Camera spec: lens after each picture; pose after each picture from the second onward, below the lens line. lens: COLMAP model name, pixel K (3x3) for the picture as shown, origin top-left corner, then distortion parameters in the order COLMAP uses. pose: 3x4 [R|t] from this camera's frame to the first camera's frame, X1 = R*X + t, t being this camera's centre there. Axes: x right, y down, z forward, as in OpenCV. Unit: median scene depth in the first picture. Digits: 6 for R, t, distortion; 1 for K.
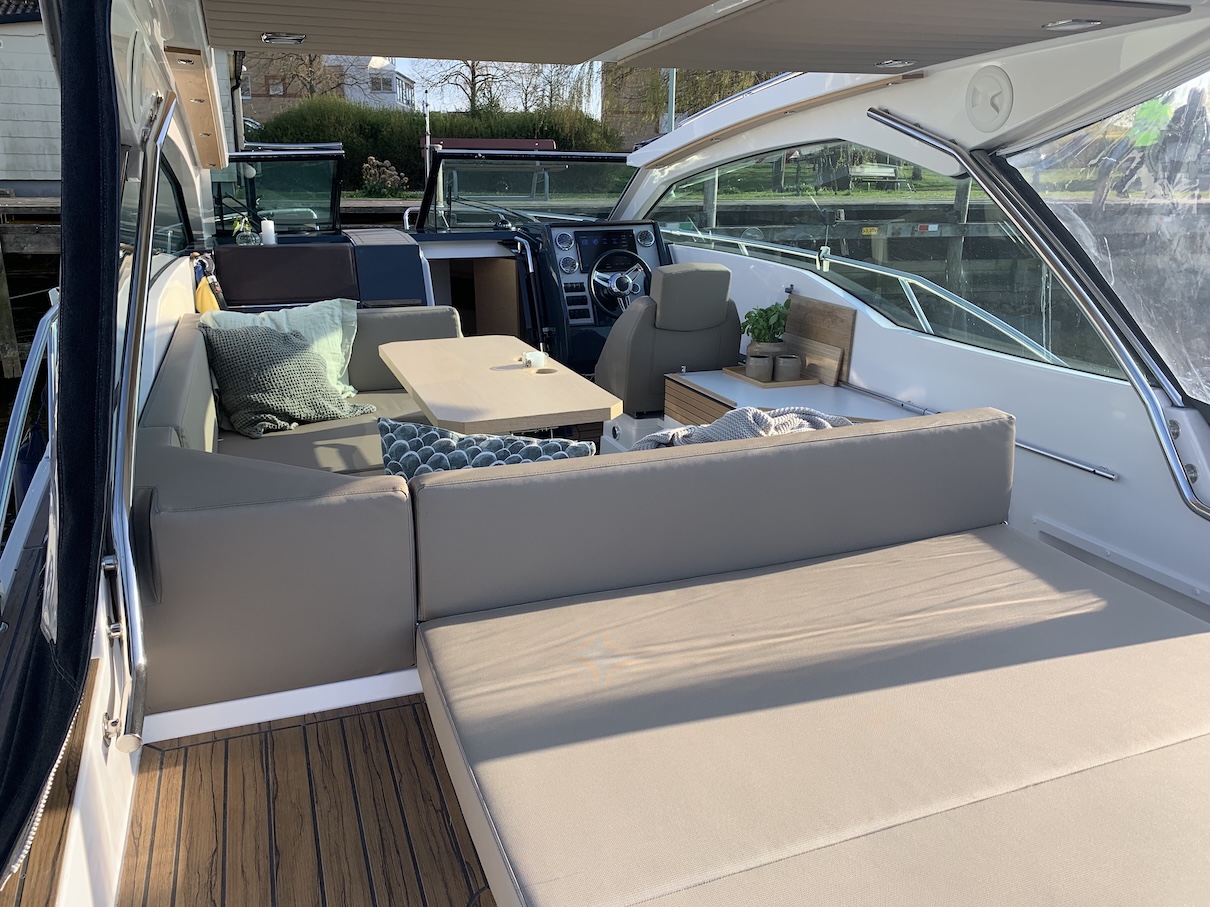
lens RADIAL K [[899.4, 0, 605.0], [0, 899.4, 453.5], [0, 0, 1]] dist [0.031629, -0.005248]
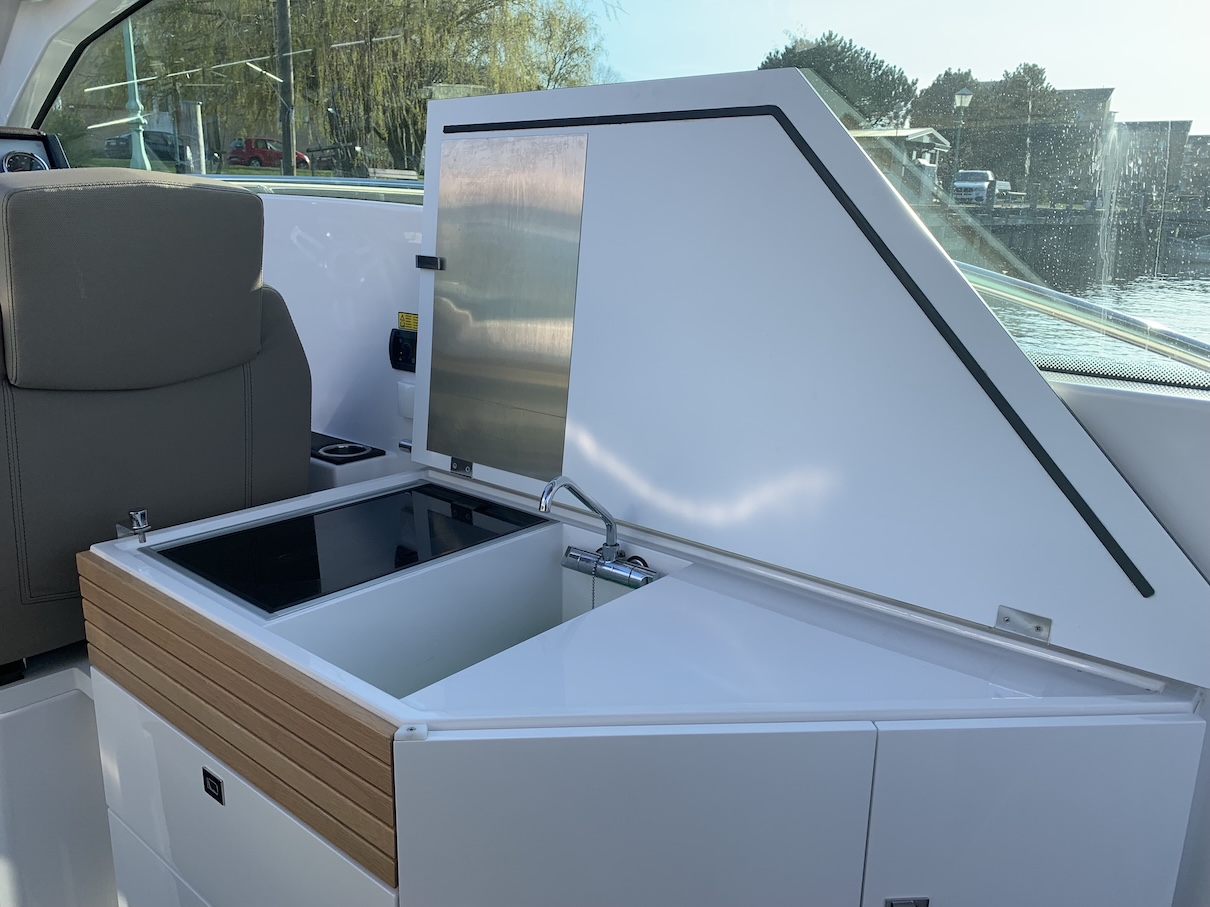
lens RADIAL K [[922.4, 0, 610.3], [0, 922.4, 455.1], [0, 0, 1]] dist [-0.051806, 0.131024]
pose [[0.872444, -0.110476, 0.476064, 0.081708], [0.130863, 0.991352, -0.009768, -0.091012], [-0.470868, 0.070821, 0.879356, 0.647152]]
